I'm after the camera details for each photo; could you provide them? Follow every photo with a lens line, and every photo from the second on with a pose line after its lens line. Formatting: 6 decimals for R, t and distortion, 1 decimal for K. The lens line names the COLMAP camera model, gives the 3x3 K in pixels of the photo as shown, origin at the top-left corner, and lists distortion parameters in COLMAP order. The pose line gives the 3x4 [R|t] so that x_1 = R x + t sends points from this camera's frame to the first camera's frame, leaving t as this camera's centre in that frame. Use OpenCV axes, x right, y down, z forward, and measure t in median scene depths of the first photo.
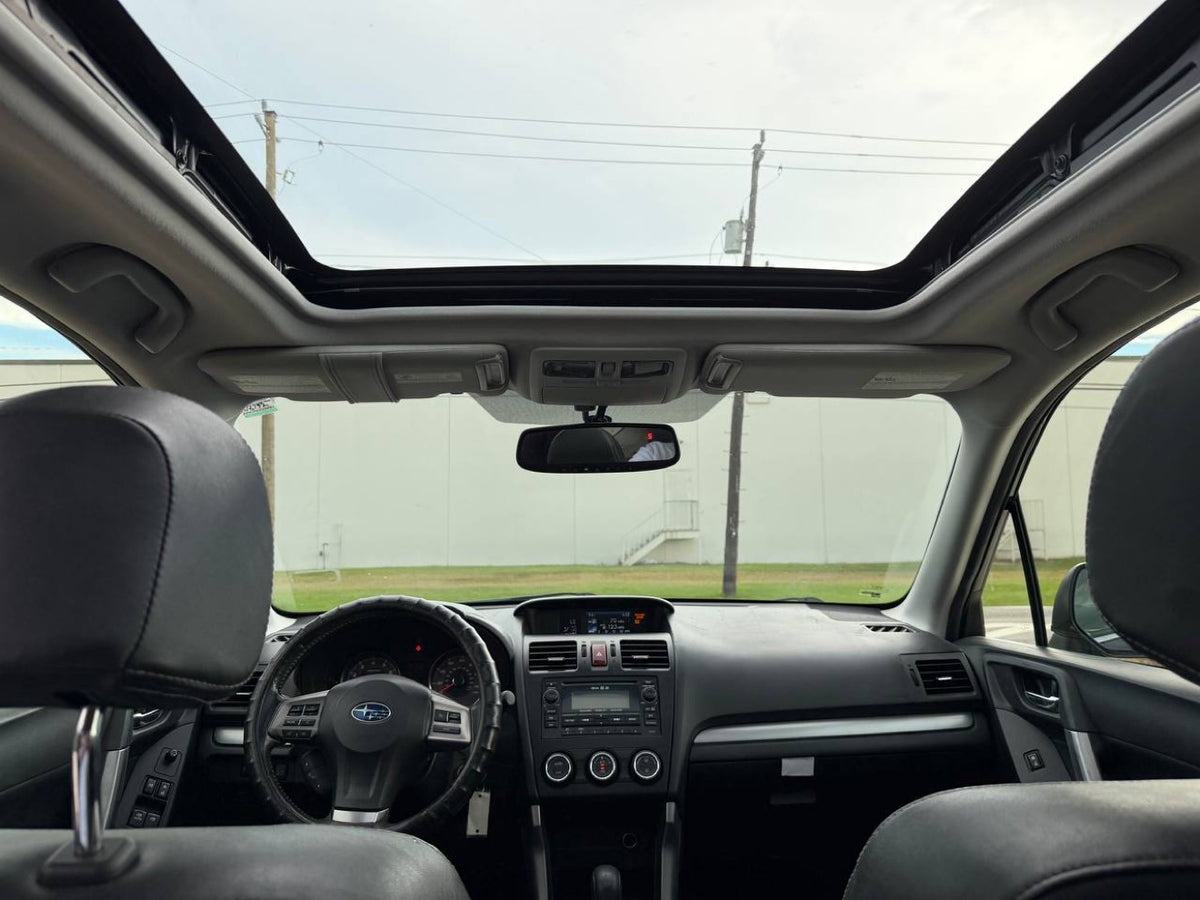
lens RADIAL K [[859.2, 0, 600.0], [0, 859.2, 450.0], [0, 0, 1]] dist [0.011132, 0.001000]
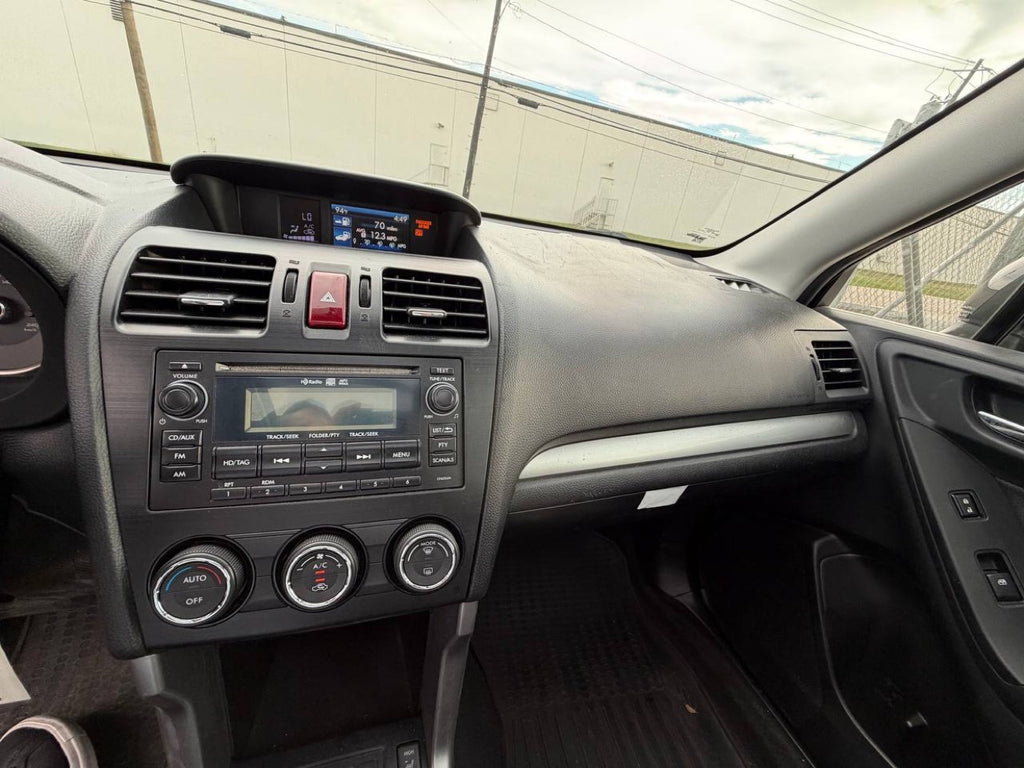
lens RADIAL K [[429.8, 0, 512.0], [0, 429.8, 384.0], [0, 0, 1]] dist [0.015567, 0.000093]
pose [[0.956282, 0.039232, 0.289802, 0.025353], [-0.177289, 0.865872, 0.467798, 0.159629], [-0.232578, -0.498726, 0.834973, 0.781438]]
